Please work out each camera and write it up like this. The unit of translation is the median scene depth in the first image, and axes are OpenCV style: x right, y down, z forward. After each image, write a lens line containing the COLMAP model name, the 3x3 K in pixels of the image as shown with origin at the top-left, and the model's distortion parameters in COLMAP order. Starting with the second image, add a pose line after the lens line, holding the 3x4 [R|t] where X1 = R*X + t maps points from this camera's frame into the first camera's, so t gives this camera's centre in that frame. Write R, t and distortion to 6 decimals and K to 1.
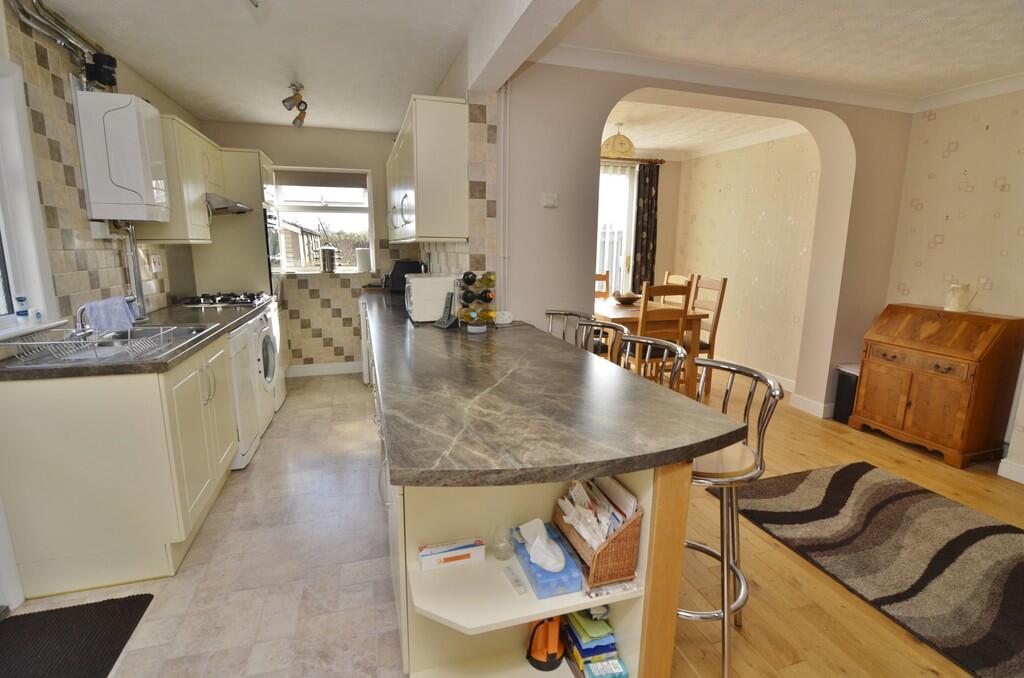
lens RADIAL K [[489.5, 0, 513.8], [0, 489.5, 337.0], [0, 0, 1]] dist [-0.024439, -0.001046]
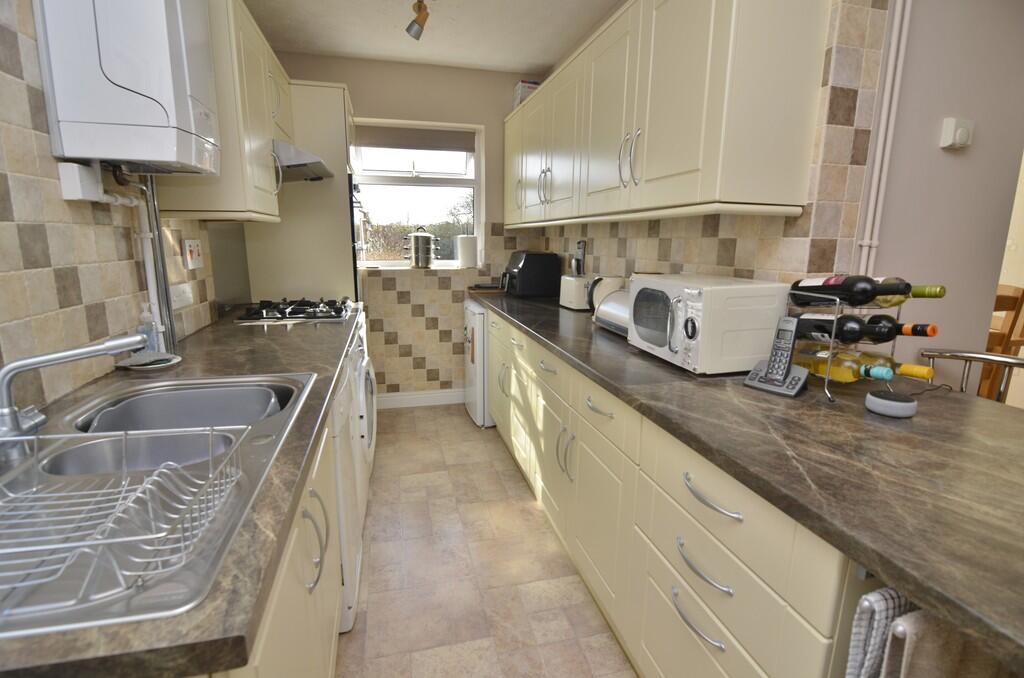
lens RADIAL K [[489.5, 0, 509.9], [0, 489.5, 337.5], [0, 0, 1]] dist [-0.024439, -0.001046]
pose [[0.998214, 0.013646, -0.058162, -0.245174], [-0.012807, 0.999809, 0.014778, -0.048958], [0.058353, -0.014007, 0.998198, 0.329900]]
